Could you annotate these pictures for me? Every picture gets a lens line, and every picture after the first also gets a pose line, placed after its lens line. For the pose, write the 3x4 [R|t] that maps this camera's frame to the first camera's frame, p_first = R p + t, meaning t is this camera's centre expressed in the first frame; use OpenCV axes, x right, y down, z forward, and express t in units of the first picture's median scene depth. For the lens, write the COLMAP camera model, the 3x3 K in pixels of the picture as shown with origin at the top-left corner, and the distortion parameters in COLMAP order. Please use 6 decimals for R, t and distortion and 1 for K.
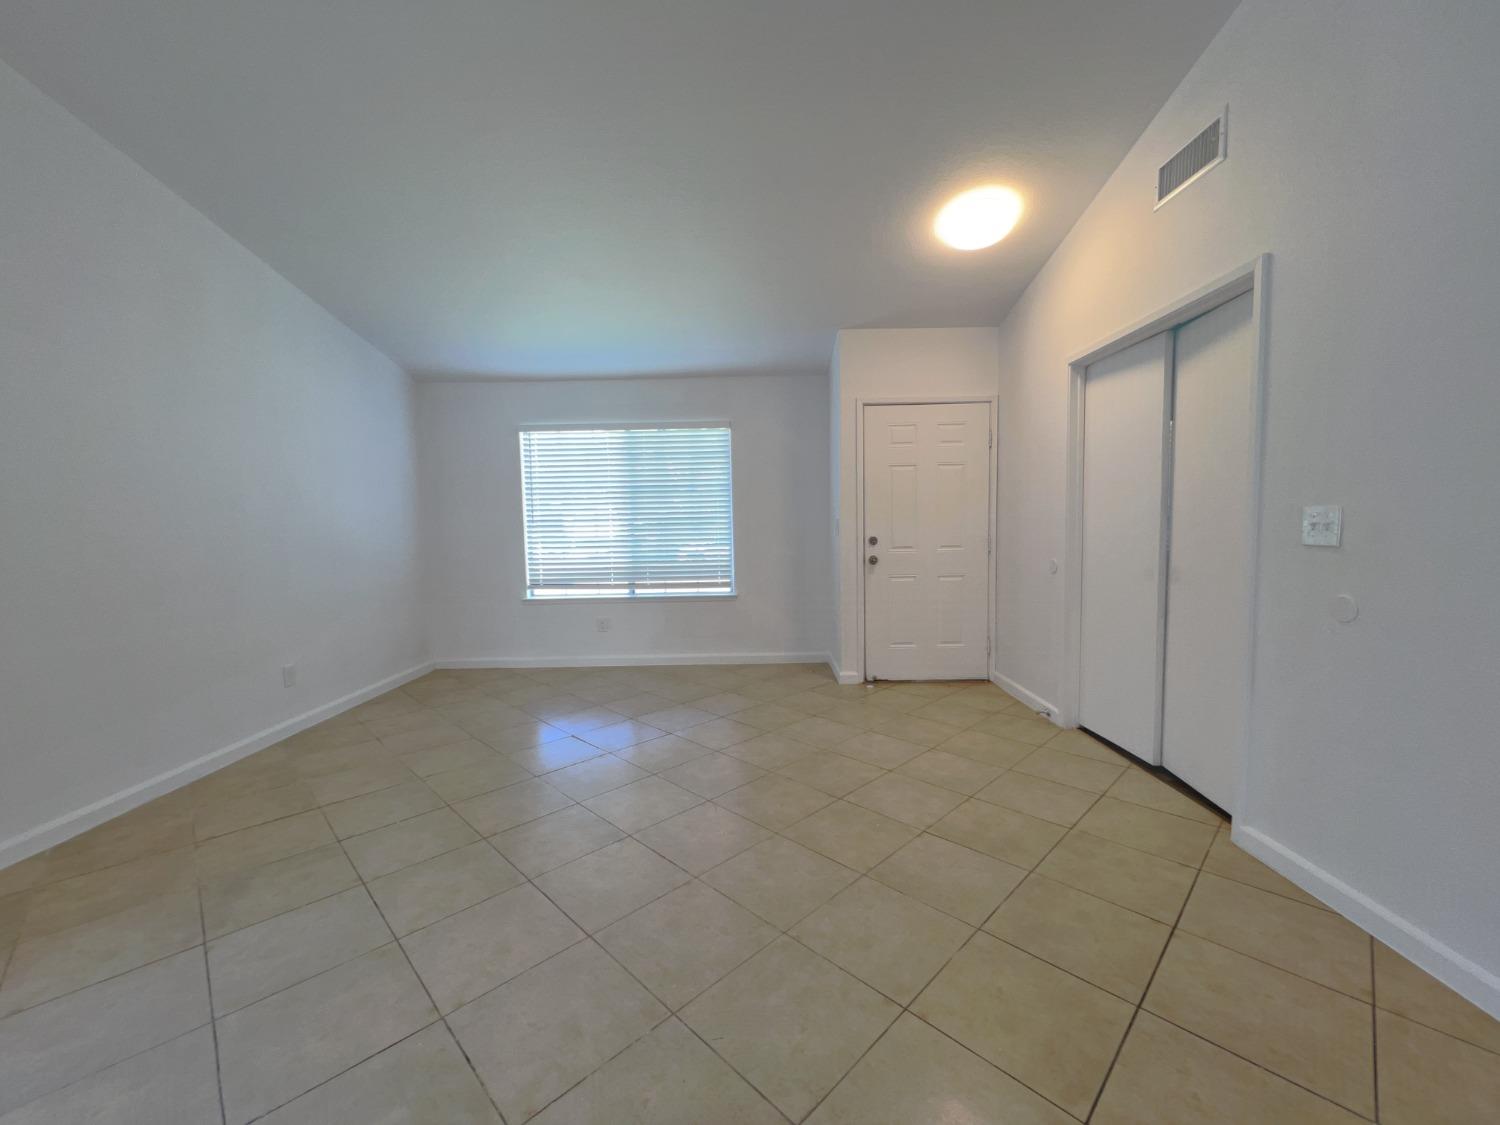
lens RADIAL K [[601.3, 0, 751.6], [0, 601.3, 564.2], [0, 0, 1]] dist [-0.000277, 0.000084]
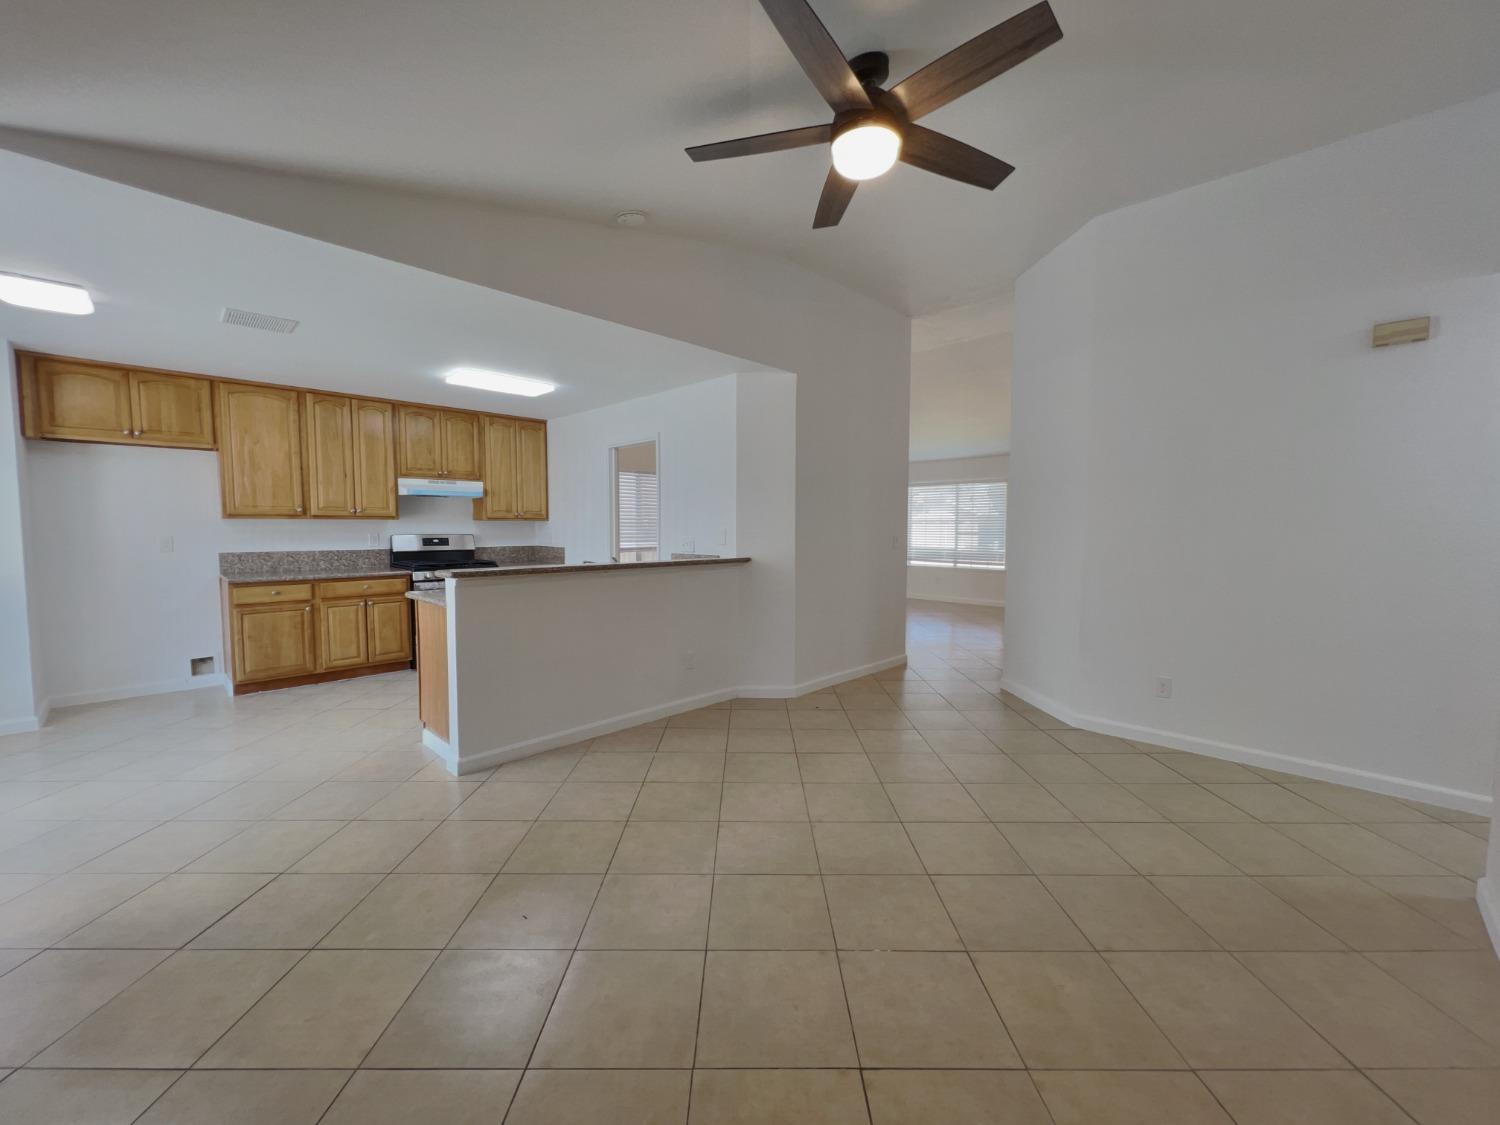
lens RADIAL K [[601.3, 0, 751.6], [0, 601.3, 564.2], [0, 0, 1]] dist [-0.000277, 0.000084]
pose [[0.719726, 0.067594, -0.690959, 0.730892], [-0.068172, 0.997320, 0.026554, 0.038833], [0.690903, 0.027992, 0.722406, -0.952206]]
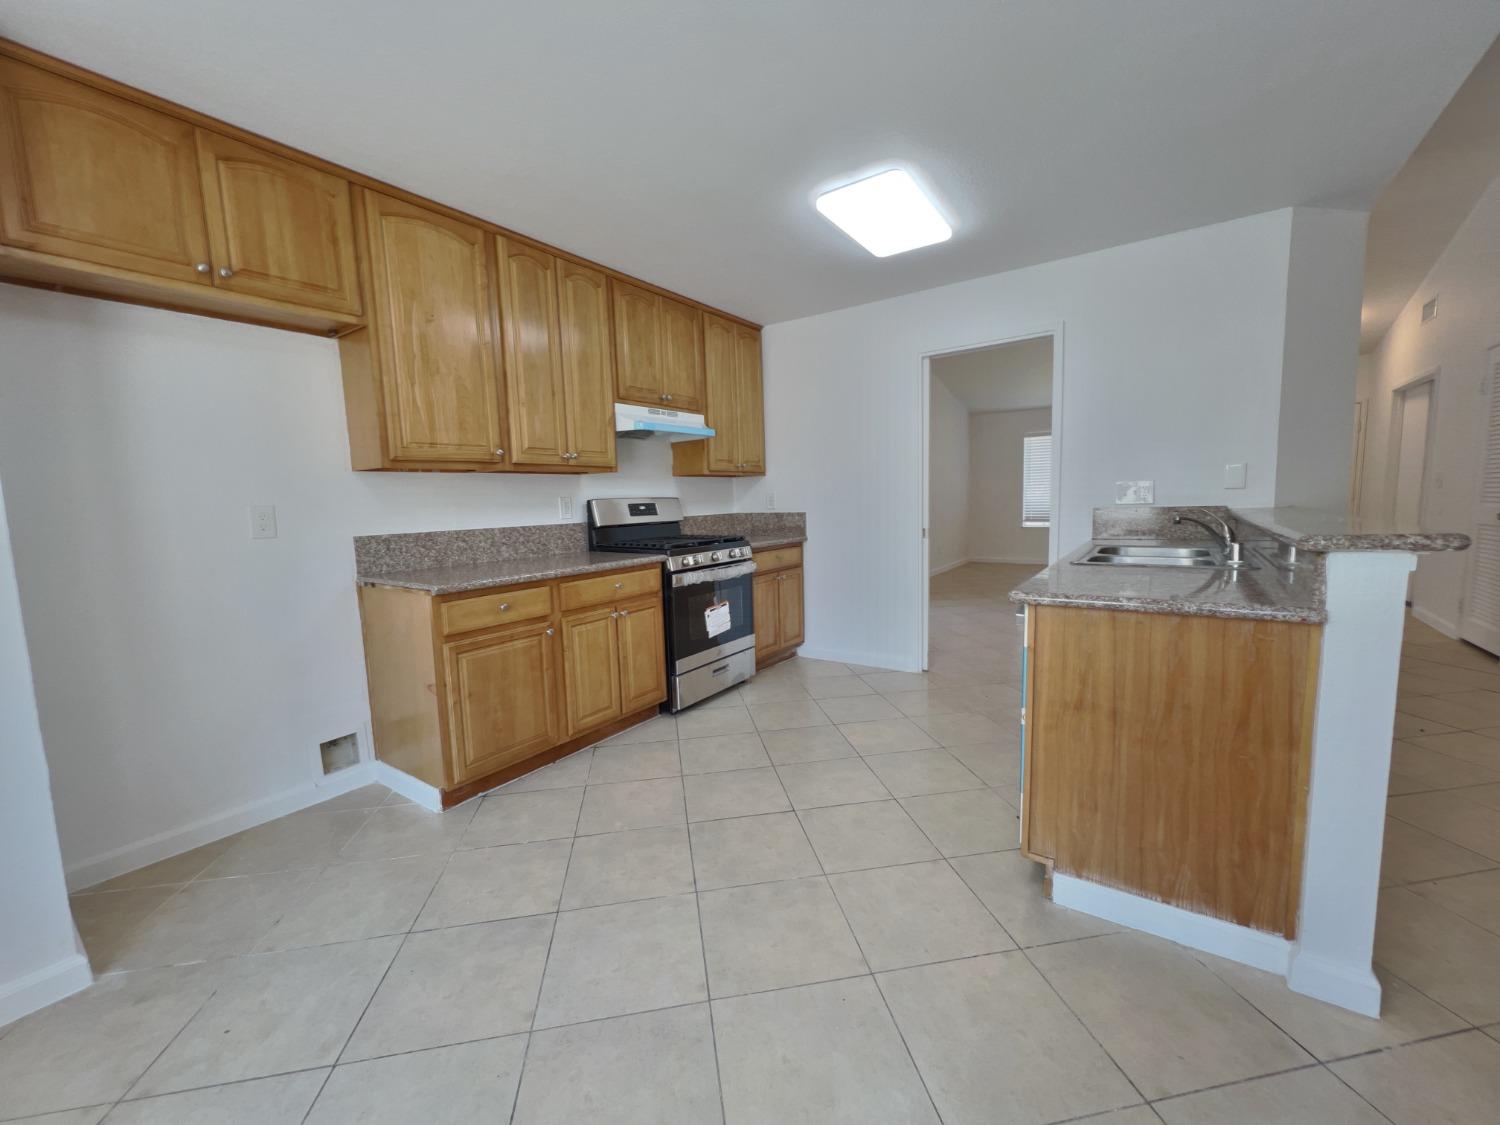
lens RADIAL K [[601.3, 0, 751.6], [0, 601.3, 564.2], [0, 0, 1]] dist [-0.000277, 0.000084]
pose [[0.824126, 0.056986, -0.563532, -0.008190], [-0.027868, 0.997801, 0.060145, 0.089085], [0.565720, -0.033863, 0.823901, -1.076986]]
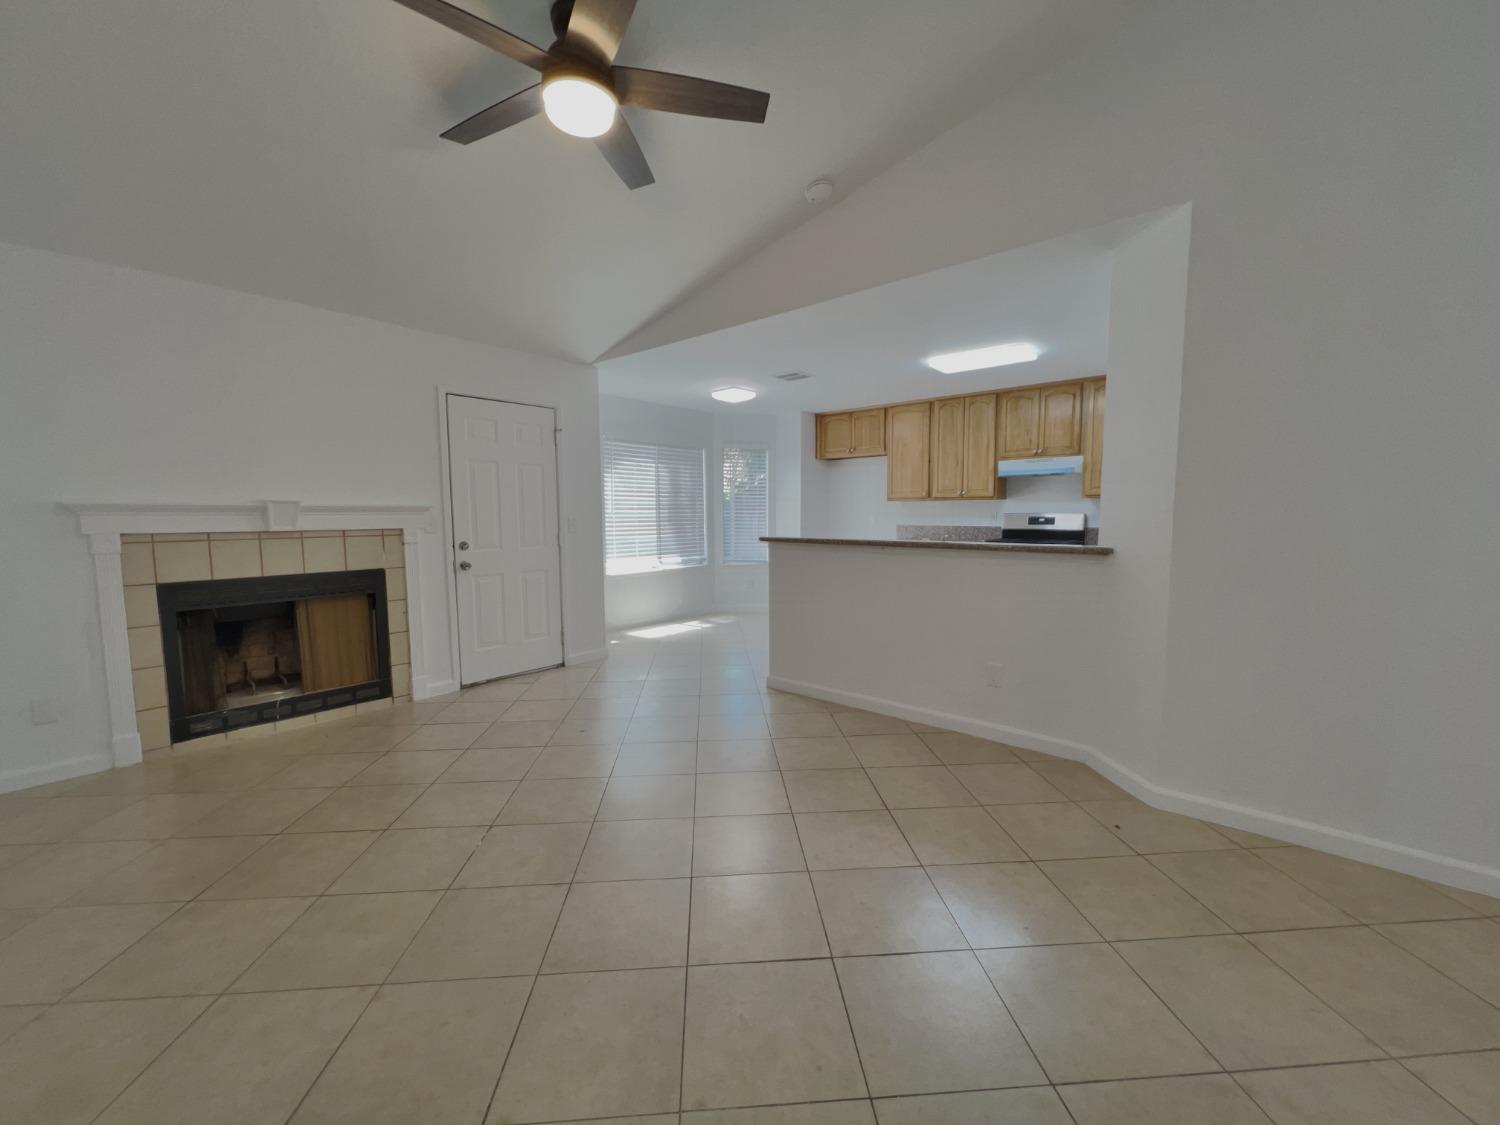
lens RADIAL K [[601.3, 0, 751.6], [0, 601.3, 564.2], [0, 0, 1]] dist [-0.000277, 0.000084]
pose [[-0.645702, 0.089972, -0.758270, 0.739075], [-0.037591, 0.988085, 0.149250, -0.003210], [0.762664, 0.124875, -0.634626, -0.186834]]
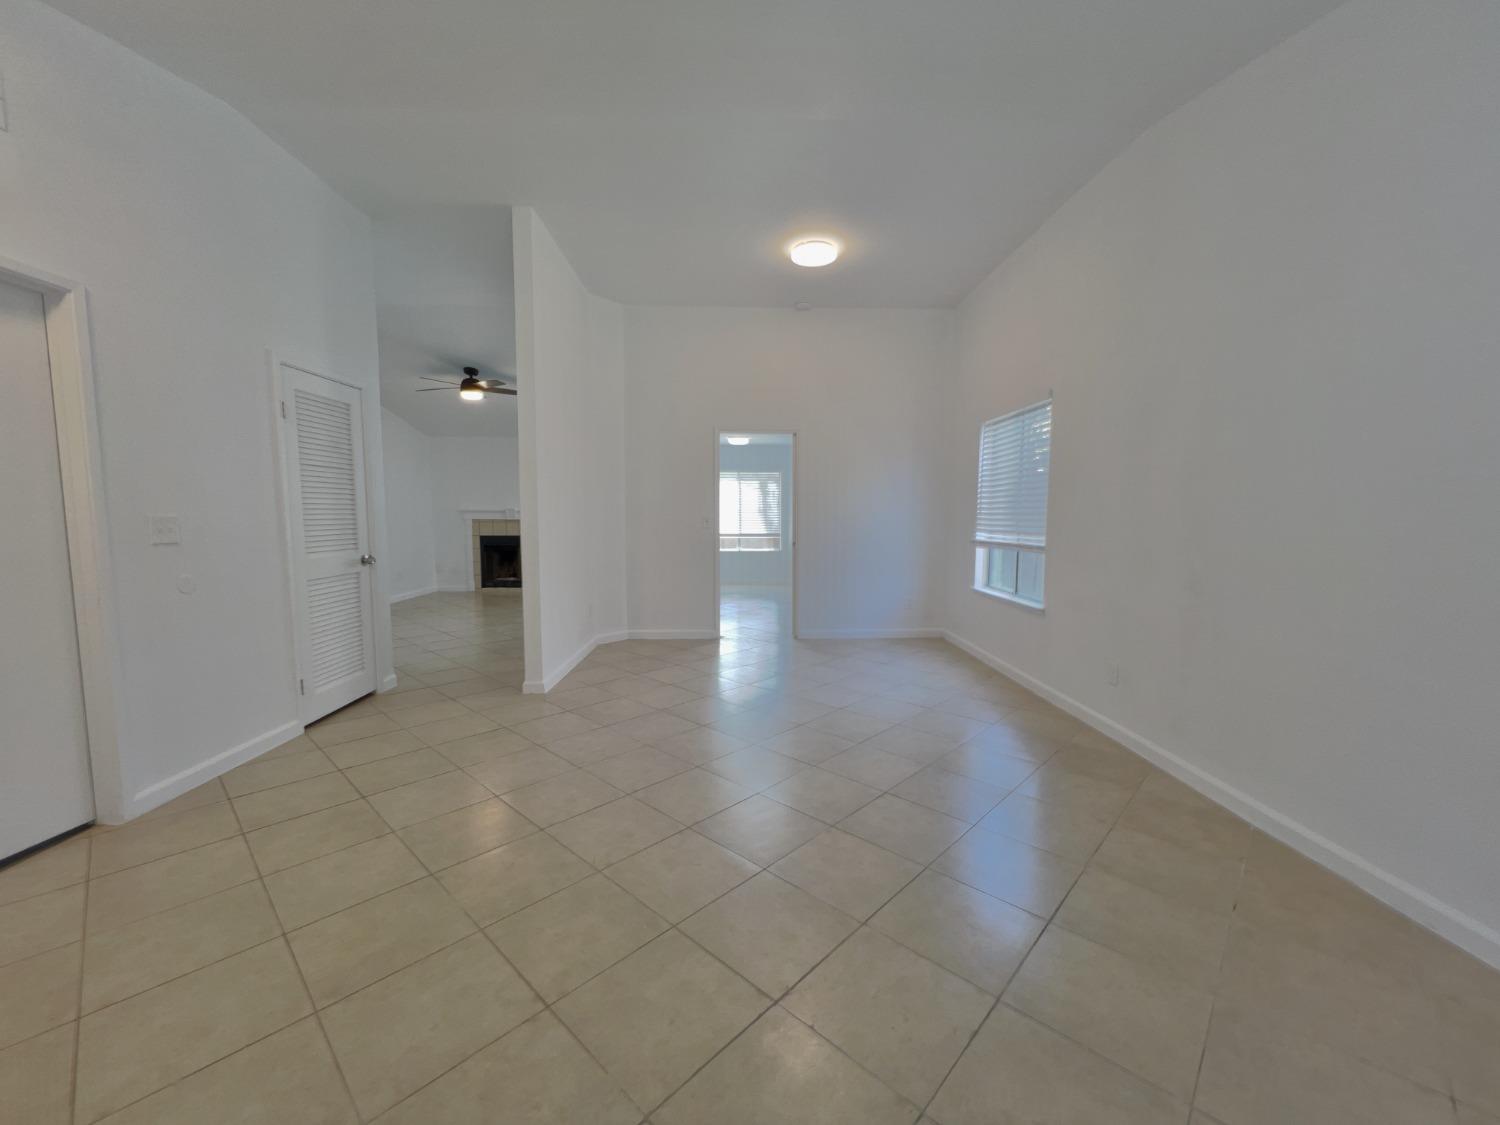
lens RADIAL K [[601.3, 0, 751.6], [0, 601.3, 564.2], [0, 0, 1]] dist [-0.000277, 0.000084]
pose [[-0.999158, 0.018483, -0.036634, -0.131950], [0.012519, 0.987550, 0.156806, -0.068533], [0.039076, 0.156215, -0.986950, 0.910792]]
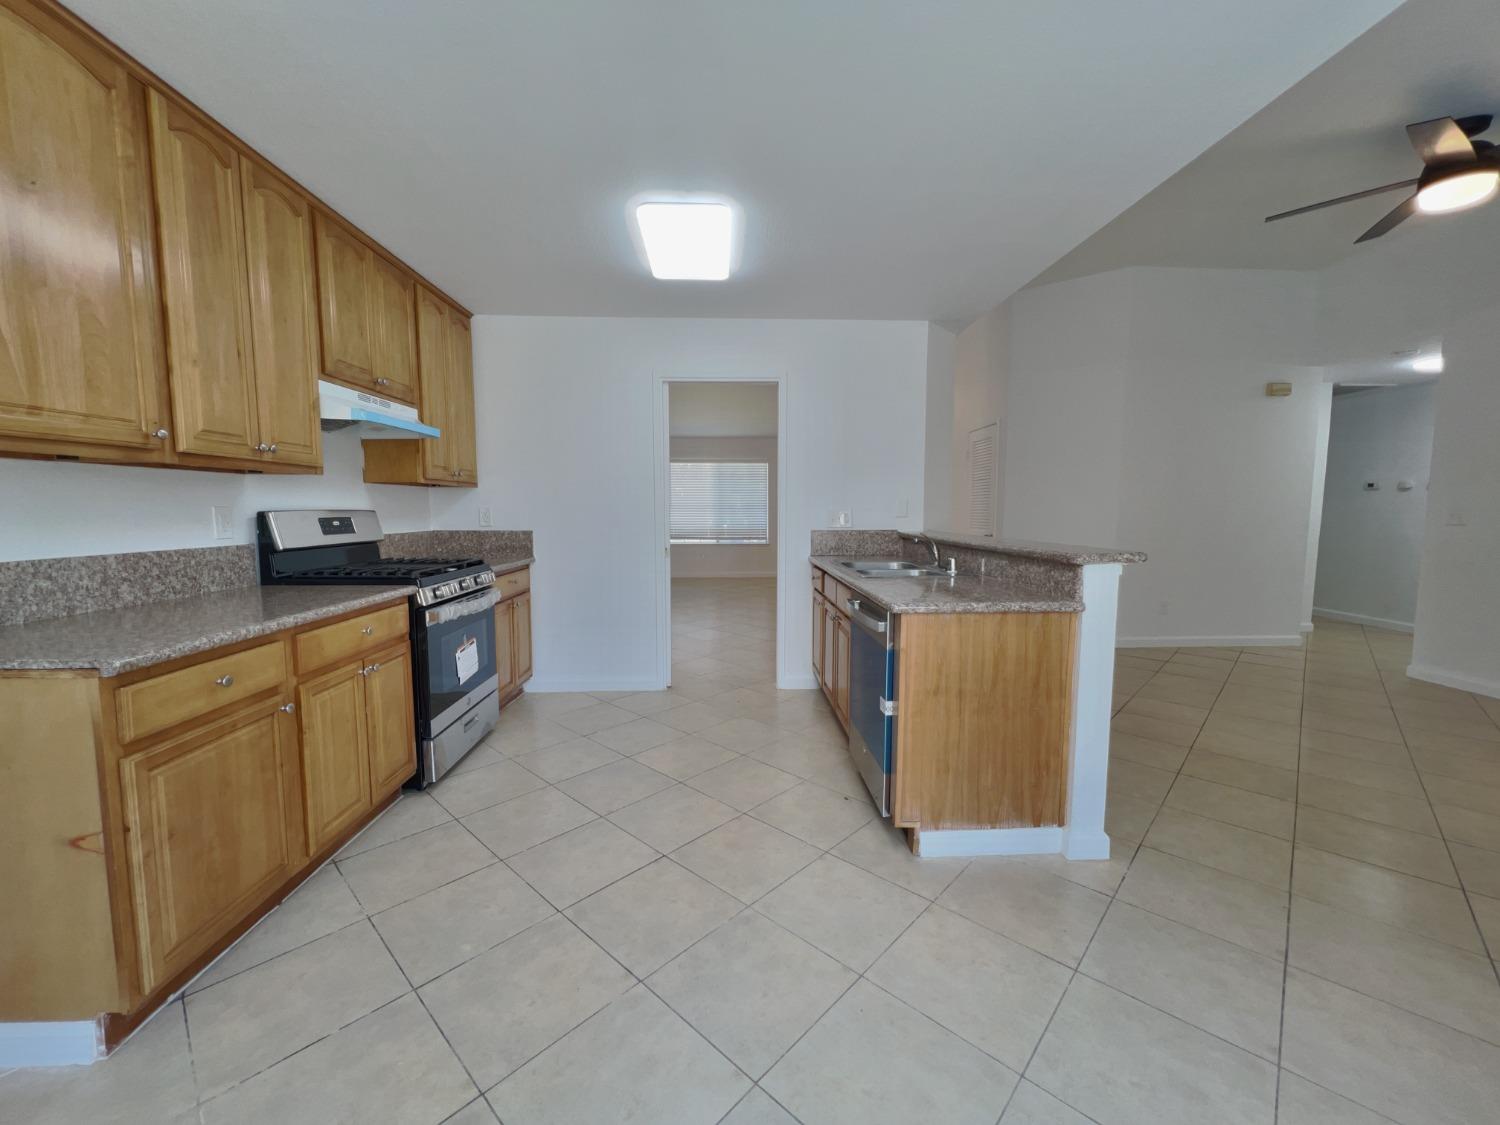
lens RADIAL K [[601.3, 0, 751.6], [0, 601.3, 564.2], [0, 0, 1]] dist [-0.000277, 0.000084]
pose [[0.998585, 0.016050, 0.050708, -0.194941], [-0.016991, 0.999690, 0.018180, 0.088788], [-0.050401, -0.019016, 0.998548, -1.110993]]
